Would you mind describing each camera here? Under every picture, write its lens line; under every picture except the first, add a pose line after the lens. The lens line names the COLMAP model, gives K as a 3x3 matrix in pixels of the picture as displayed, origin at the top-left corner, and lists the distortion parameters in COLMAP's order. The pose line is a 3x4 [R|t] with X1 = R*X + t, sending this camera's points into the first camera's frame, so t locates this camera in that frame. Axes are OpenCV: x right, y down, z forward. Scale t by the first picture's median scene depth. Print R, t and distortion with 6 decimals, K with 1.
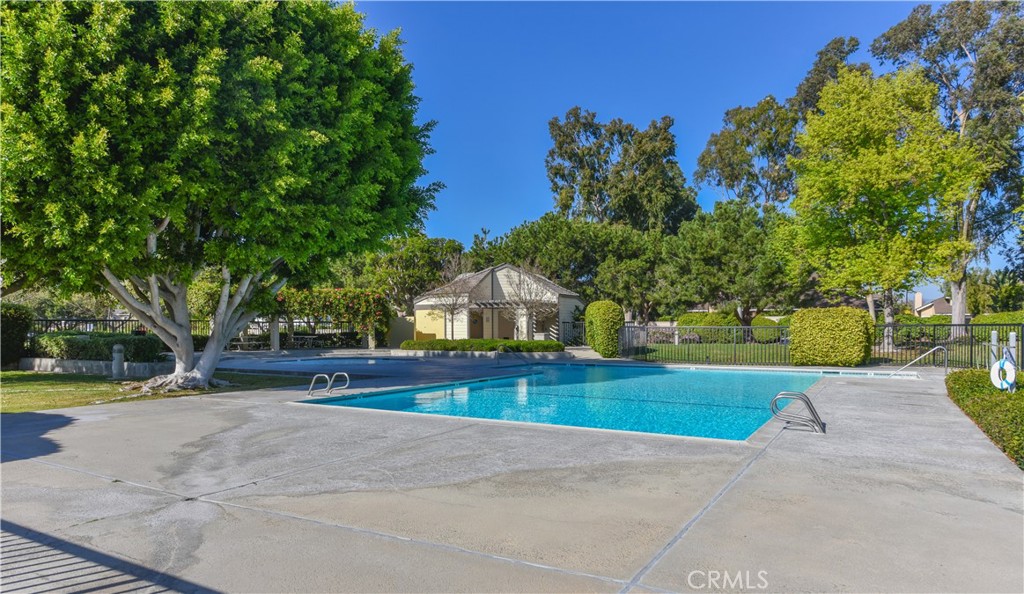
lens RADIAL K [[621.7, 0, 517.7], [0, 621.7, 339.3], [0, 0, 1]] dist [0.006011, 0.003786]
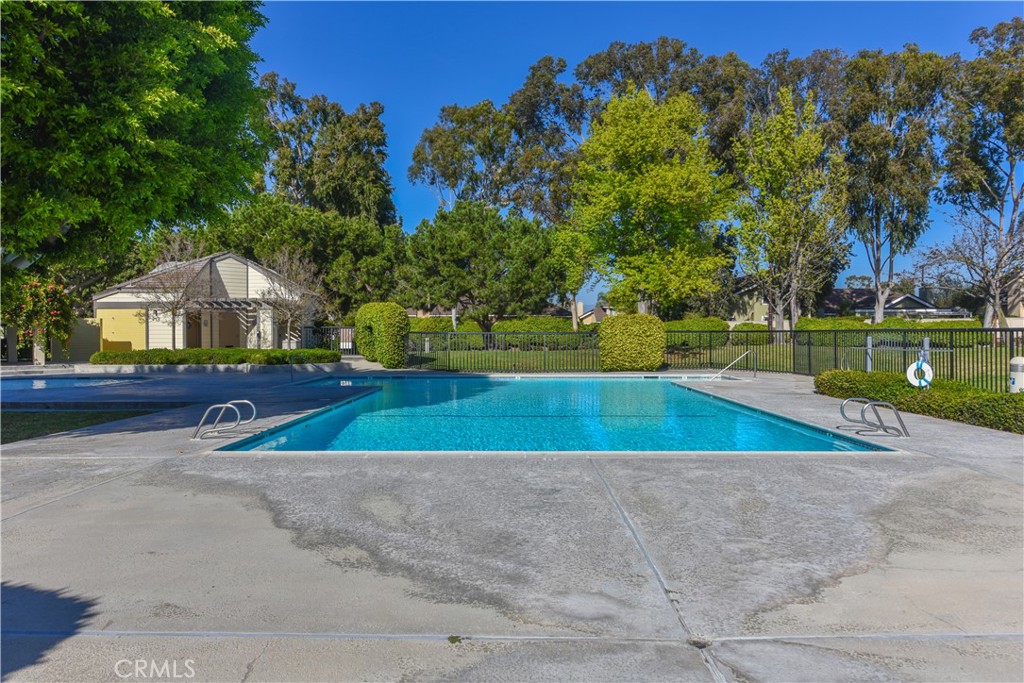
lens RADIAL K [[673.8, 0, 513.0], [0, 673.8, 342.2], [0, 0, 1]] dist [0.003587, 0.003873]
pose [[0.868319, -0.005463, 0.495975, -0.139586], [0.008714, 0.999953, -0.004241, -0.001148], [-0.495929, 0.008004, 0.868326, 0.081725]]
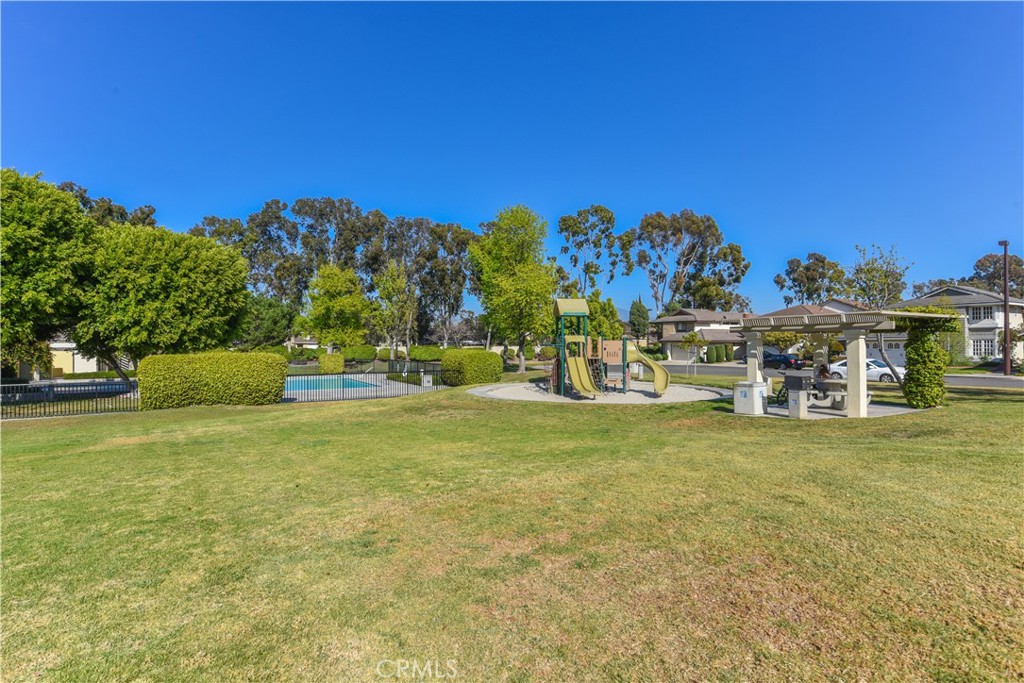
lens RADIAL K [[527.3, 0, 517.4], [0, 527.3, 334.5], [0, 0, 1]] dist [-0.000004, 0.003471]
pose [[0.483620, 0.013828, 0.875169, -0.712345], [0.018309, 0.999497, -0.025910, -0.037250], [-0.875087, 0.028554, 0.483123, -0.527172]]
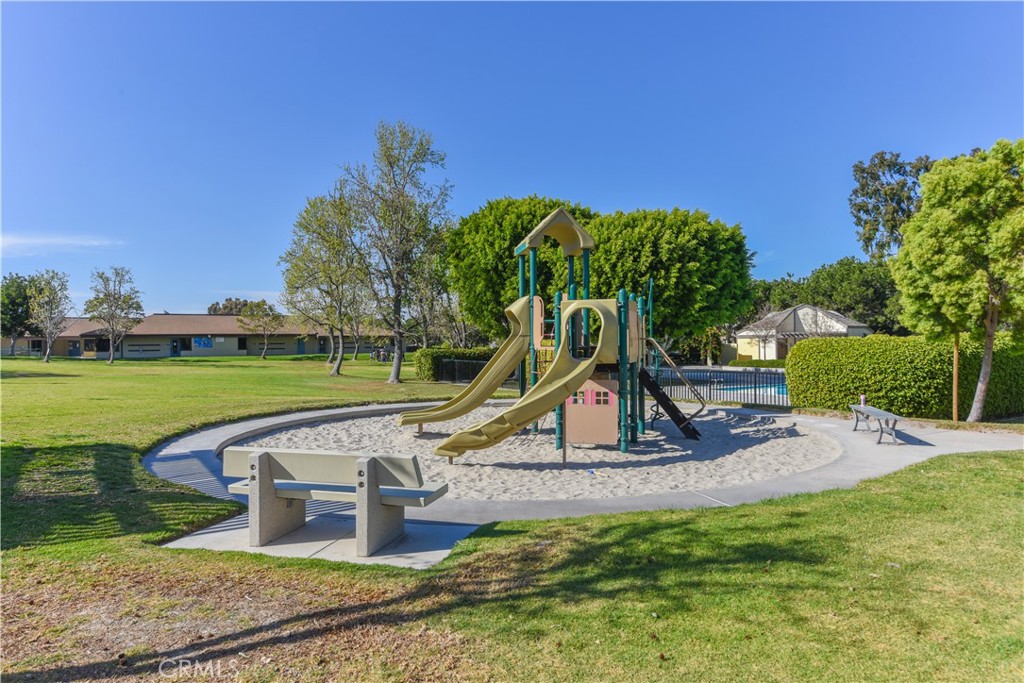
lens RADIAL K [[630.7, 0, 534.4], [0, 630.7, 345.1], [0, 0, 1]] dist [0.047932, 0.002355]
pose [[0.902421, -0.008472, -0.430772, 0.050197], [0.005275, 0.999949, -0.008614, -0.023013], [0.430823, 0.005501, 0.902420, -0.582858]]
